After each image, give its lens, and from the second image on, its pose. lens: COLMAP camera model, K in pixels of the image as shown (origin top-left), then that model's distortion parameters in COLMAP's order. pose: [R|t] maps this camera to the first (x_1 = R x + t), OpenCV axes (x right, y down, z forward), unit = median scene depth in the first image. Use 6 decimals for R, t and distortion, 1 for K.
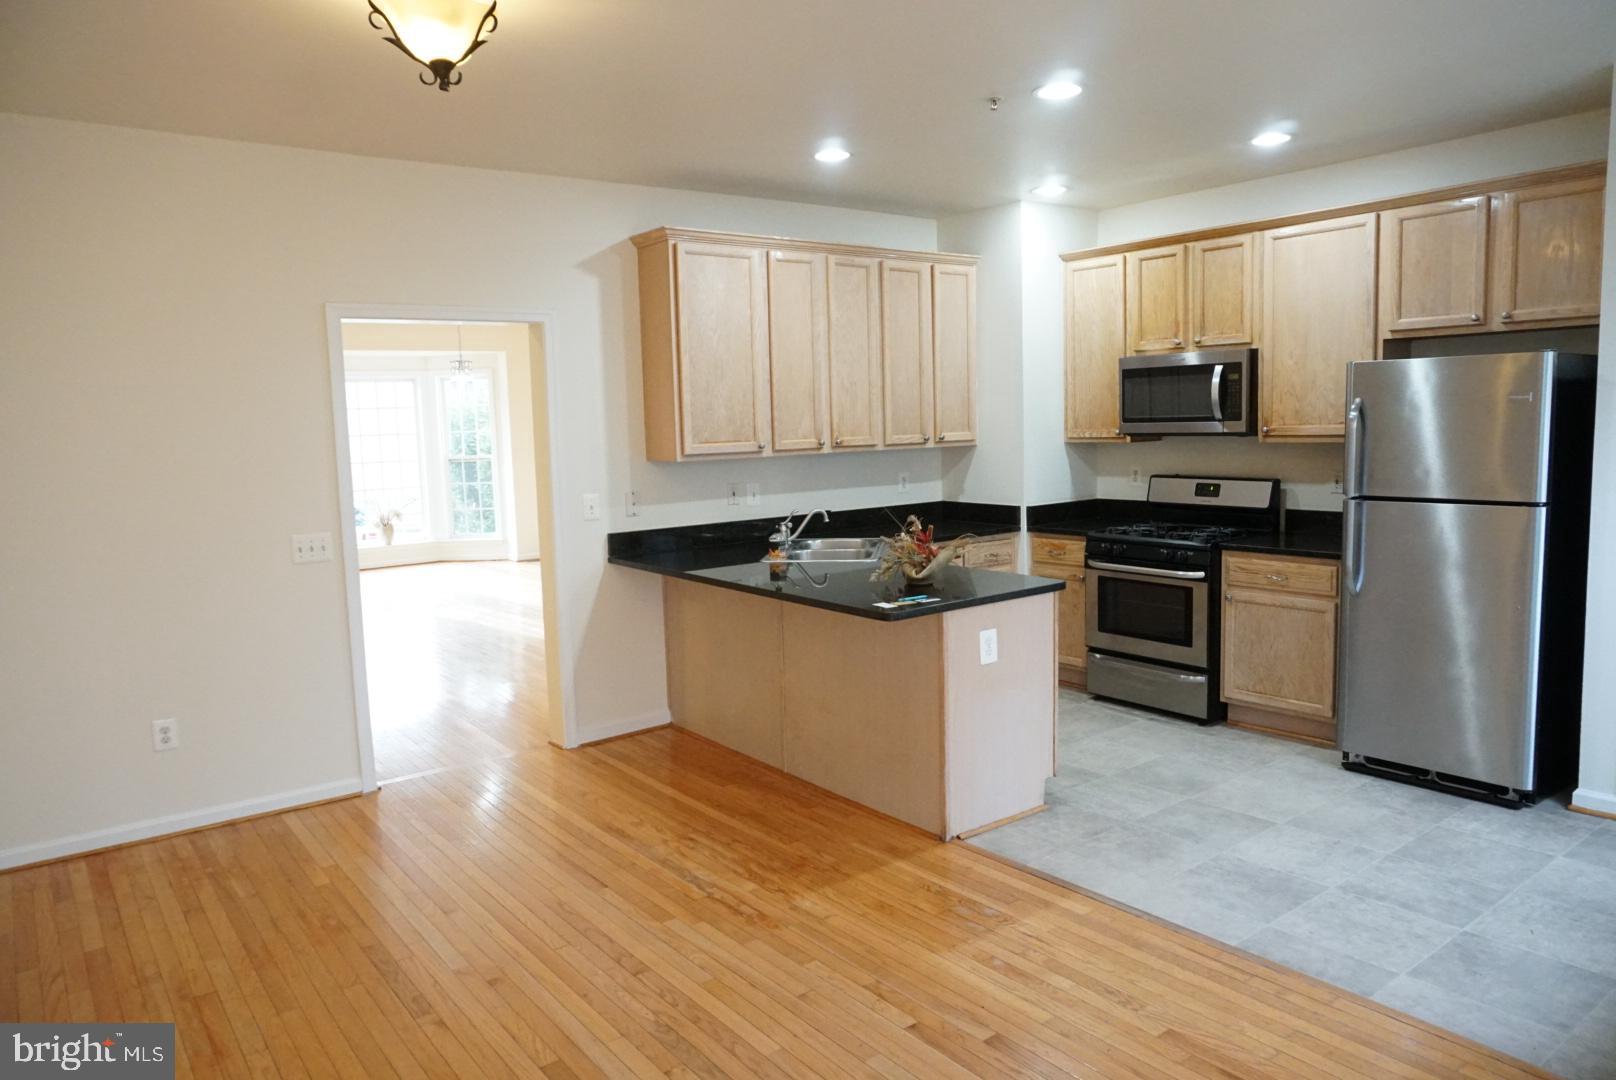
lens RADIAL K [[1079.1, 0, 811.8], [0, 1079.1, 546.7], [0, 0, 1]] dist [-0.052906, 0.037647]
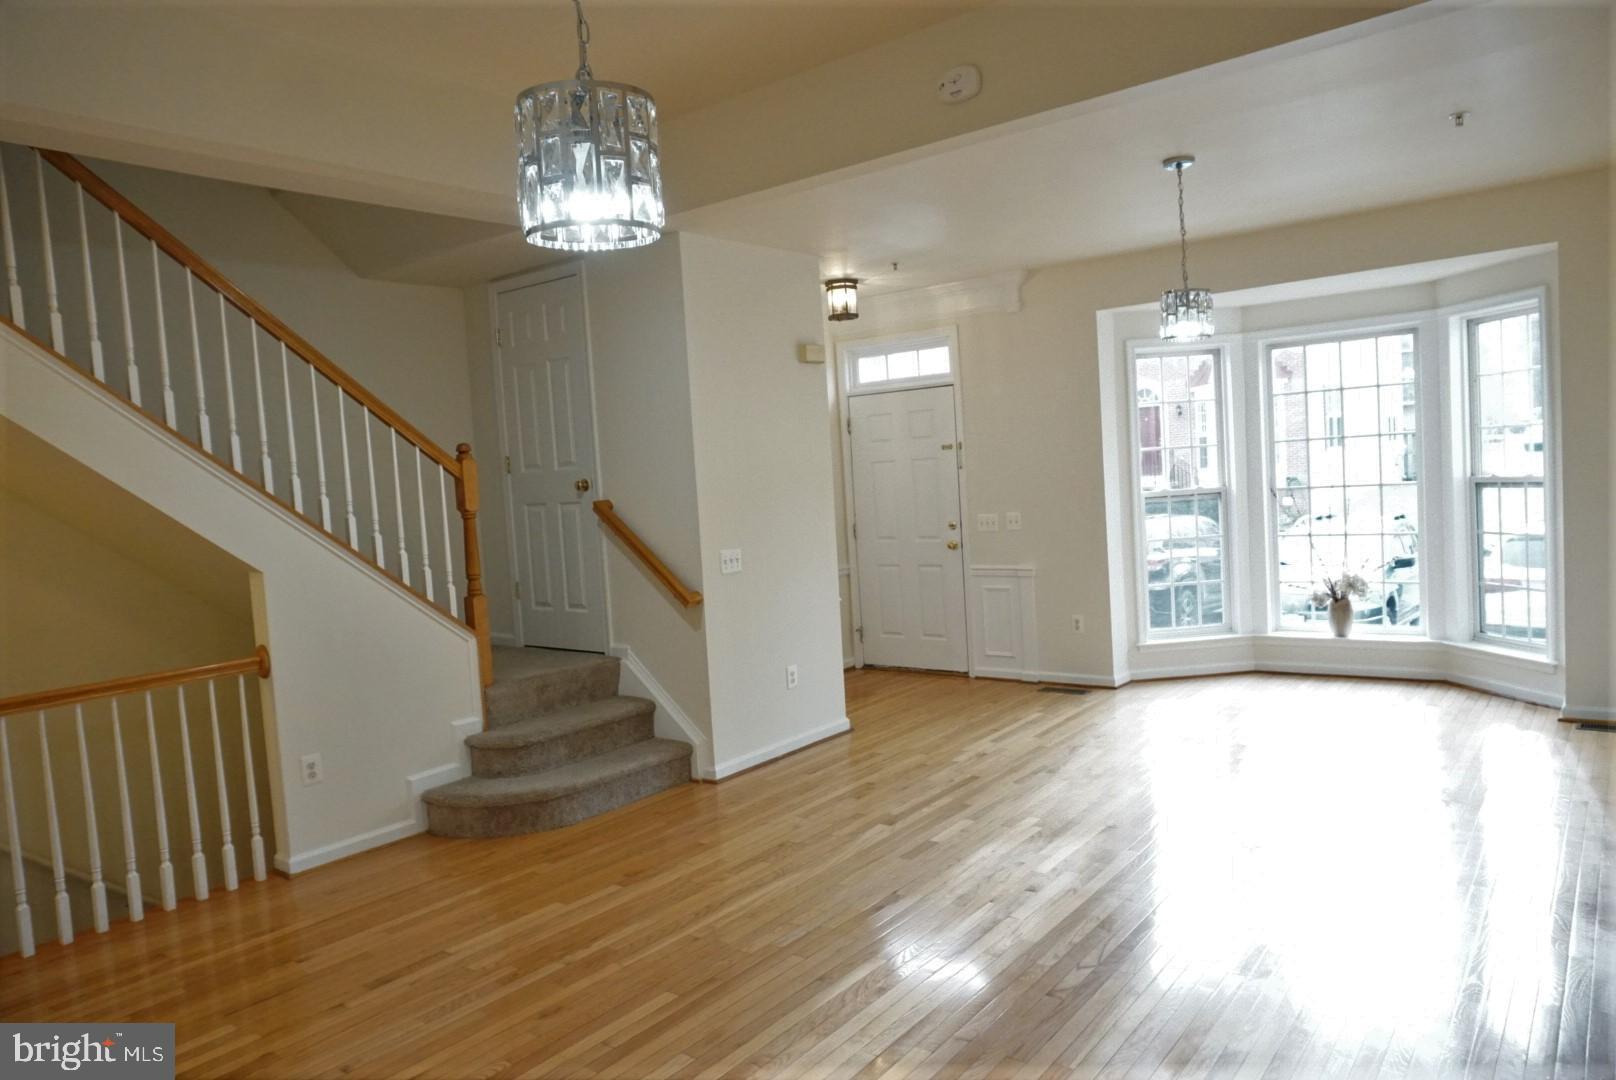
lens RADIAL K [[1079.1, 0, 800.5], [0, 1079.1, 545.9], [0, 0, 1]] dist [-0.052906, 0.037647]
pose [[0.237455, 0.081490, -0.967975, 0.160422], [-0.056044, 0.995965, 0.070098, -0.175048], [0.969781, 0.037604, 0.241063, 1.464388]]
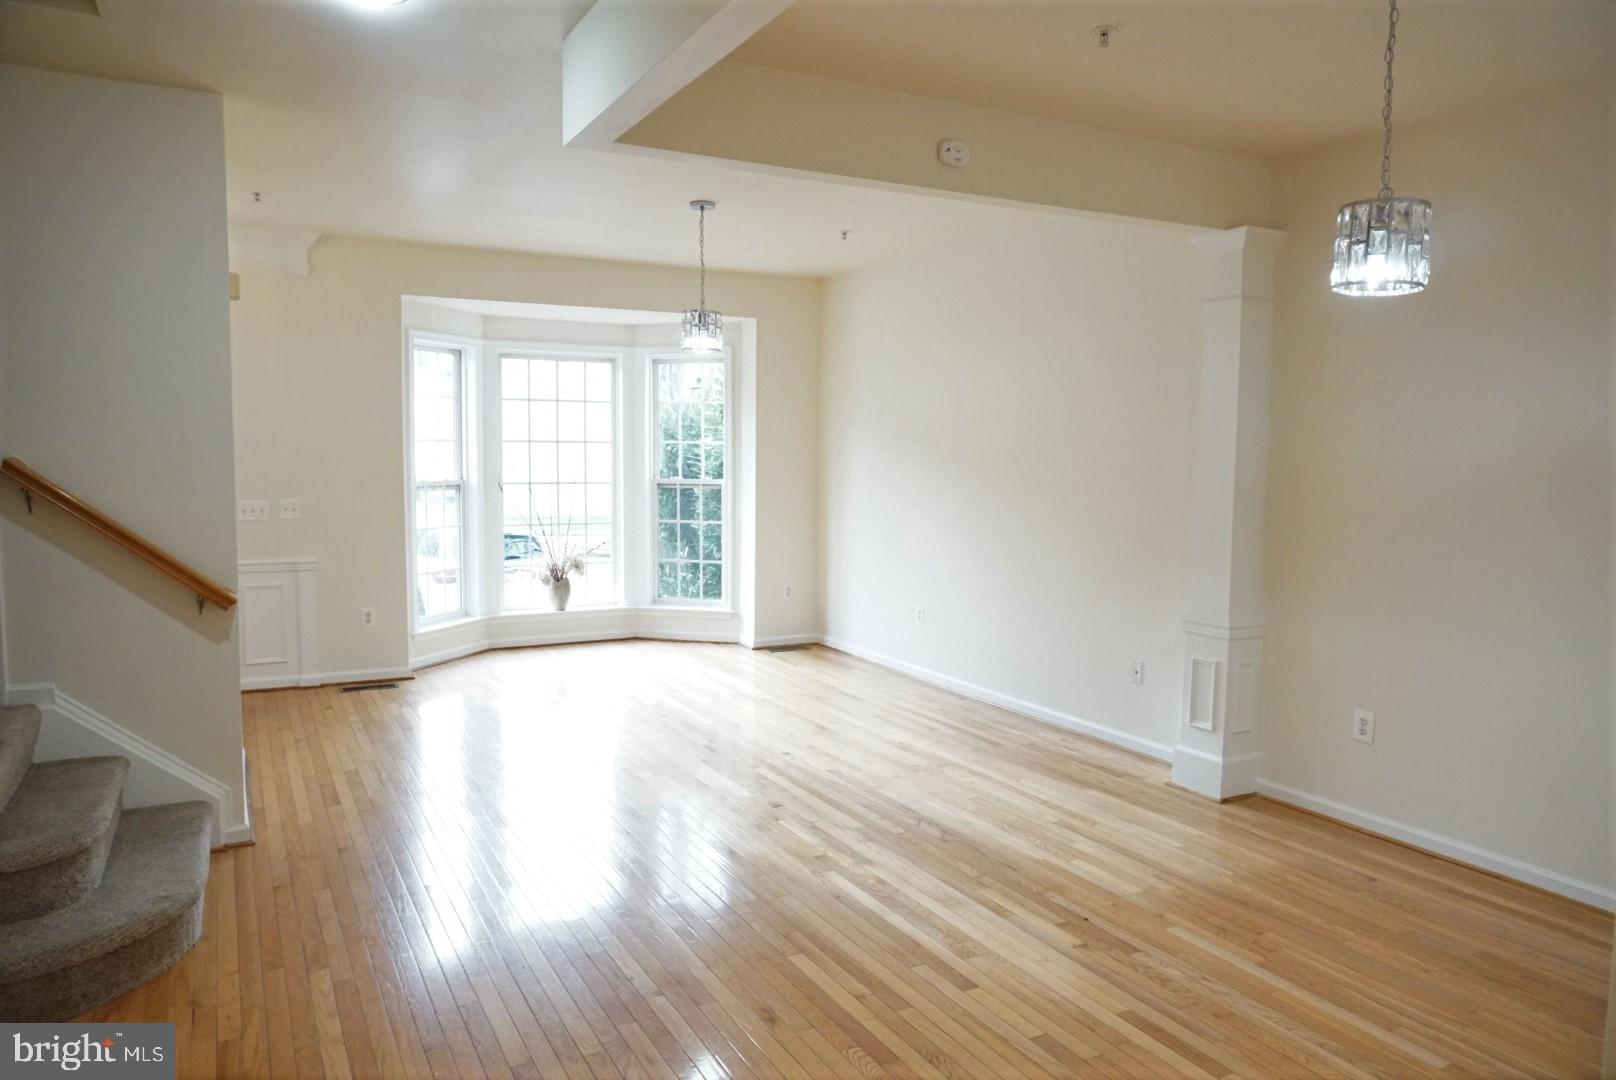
lens RADIAL K [[1079.1, 0, 809.3], [0, 1079.1, 551.5], [0, 0, 1]] dist [-0.052906, 0.037647]
pose [[0.985584, 0.056308, -0.159544, -0.353471], [-0.059407, 0.998125, -0.014718, -0.090368], [0.158417, 0.023983, 0.987081, 0.926796]]
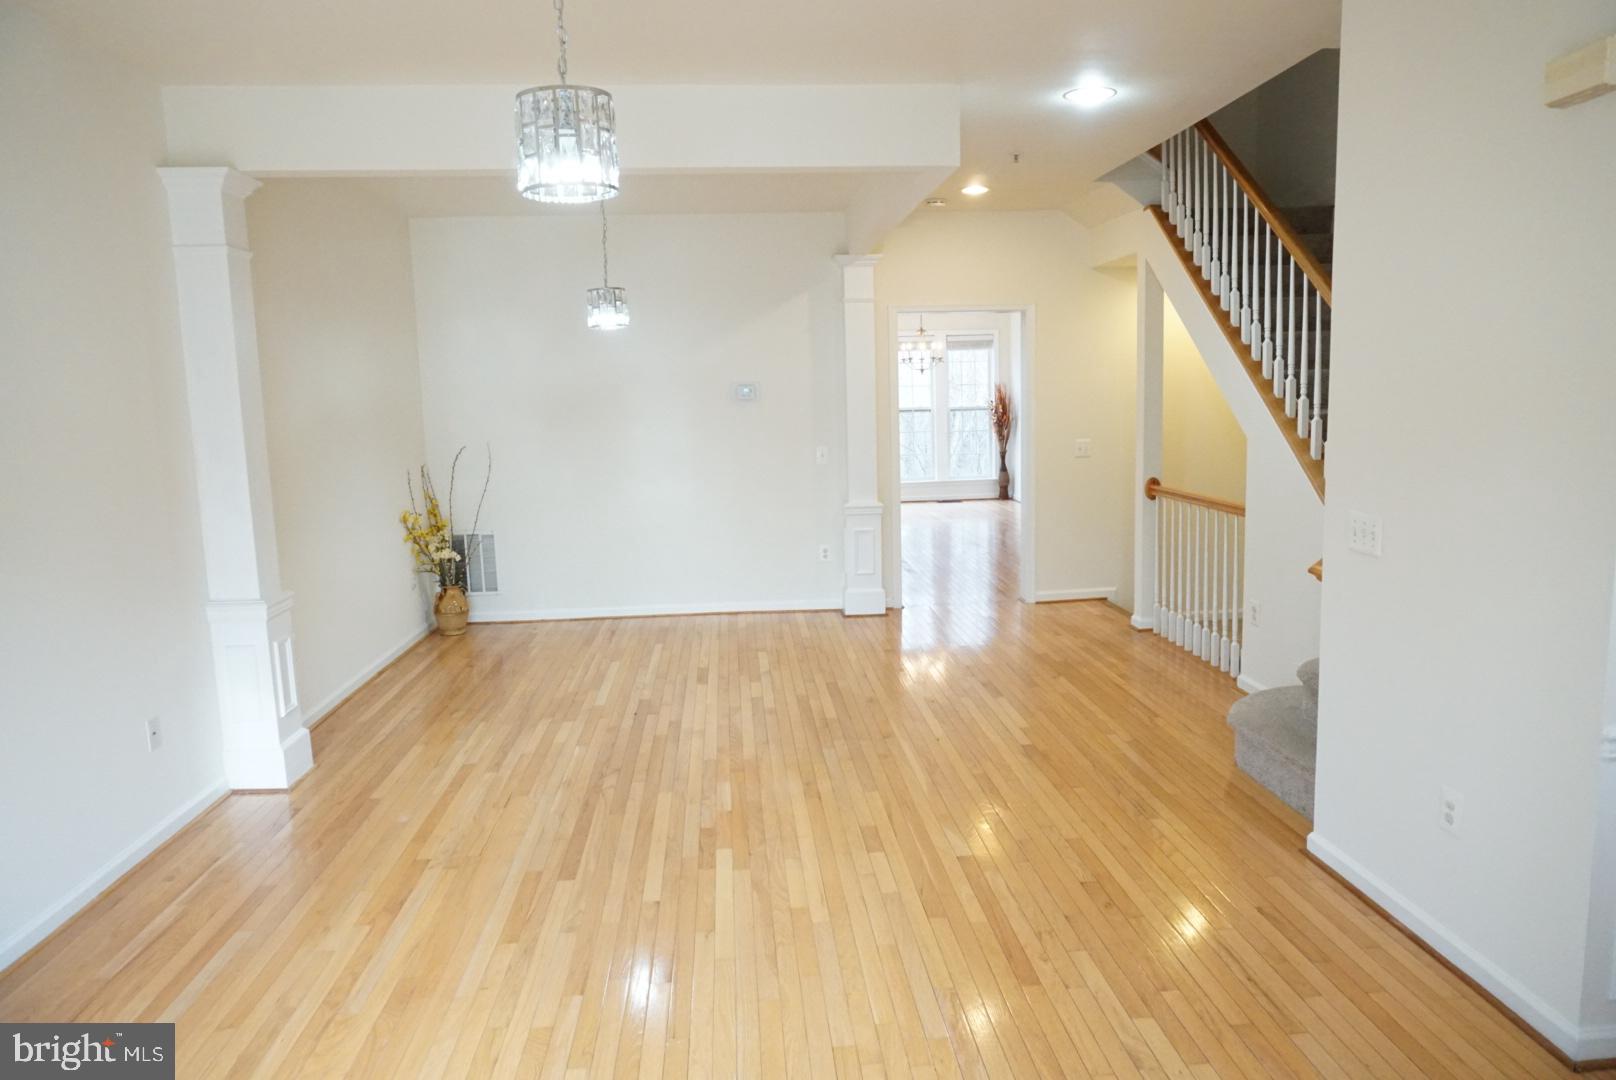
lens RADIAL K [[1079.1, 0, 809.5], [0, 1079.1, 549.7], [0, 0, 1]] dist [-0.052906, 0.037647]
pose [[-0.831985, -0.031967, 0.553876, -0.988877], [0.113800, 0.967278, 0.226767, -0.247968], [-0.543001, 0.251697, -0.801123, 2.337536]]
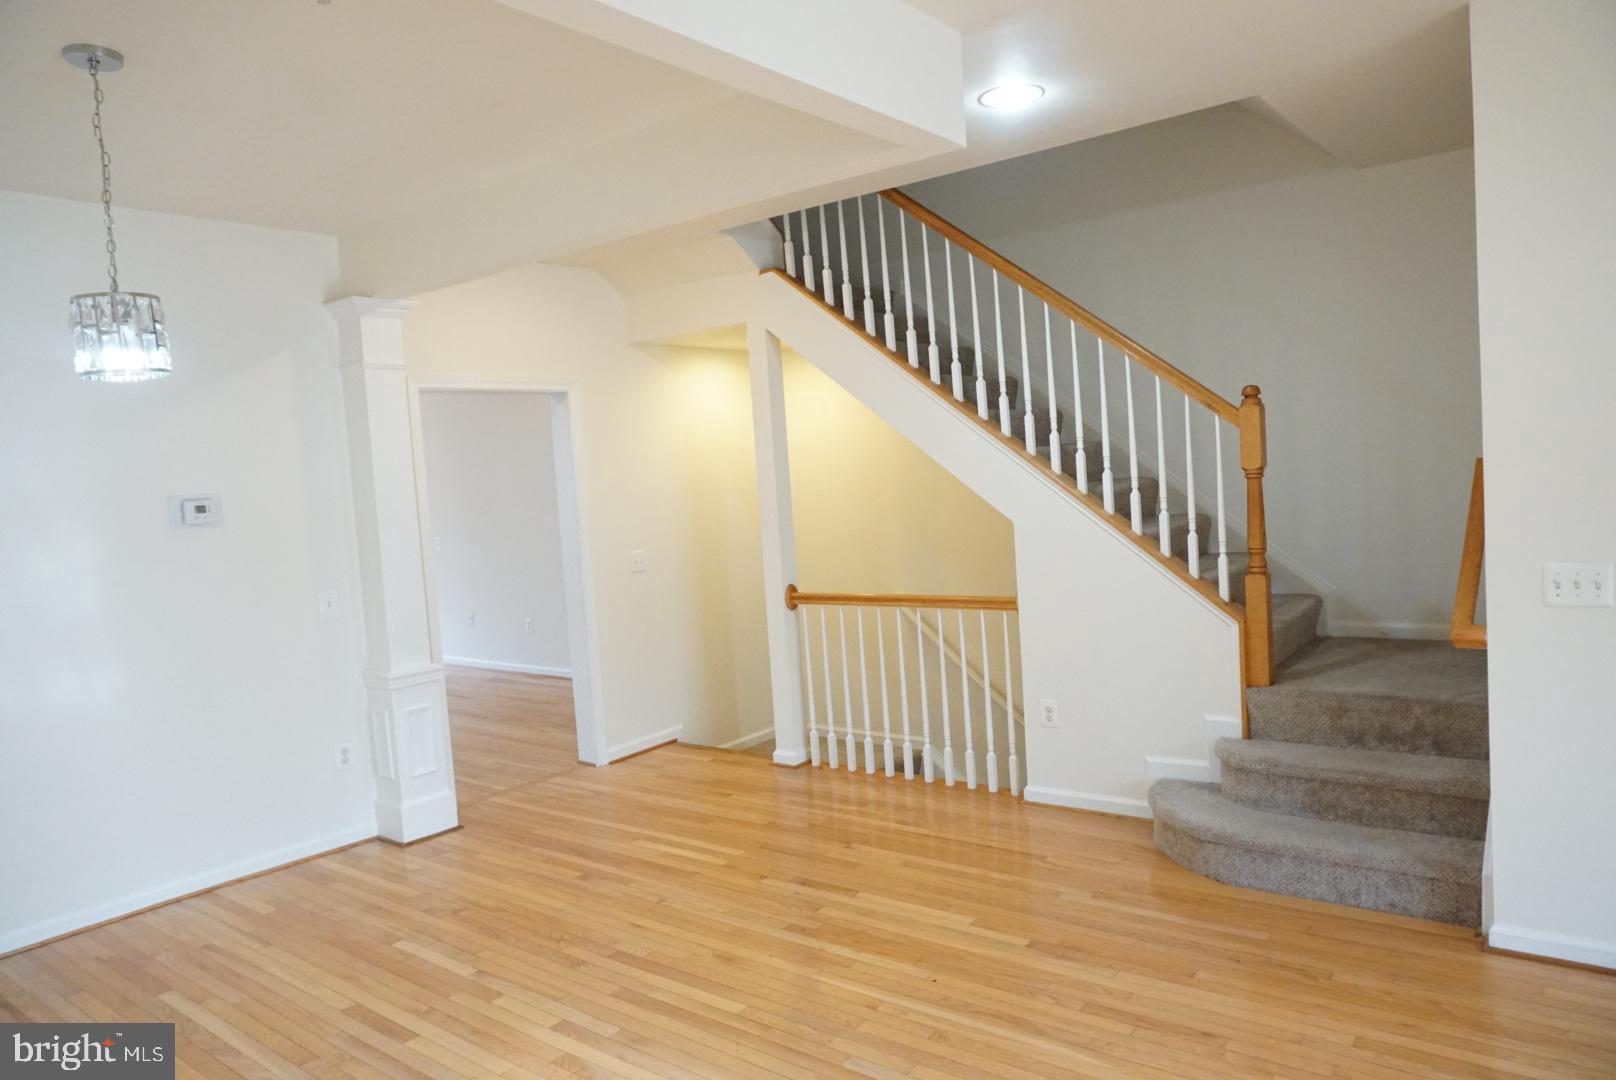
lens RADIAL K [[1079.1, 0, 813.8], [0, 1079.1, 536.0], [0, 0, 1]] dist [-0.052906, 0.037647]
pose [[-0.965088, 0.105990, -0.239523, -0.371297], [0.063040, 0.981580, 0.180350, -0.237689], [0.254226, 0.158954, -0.953993, 2.106539]]
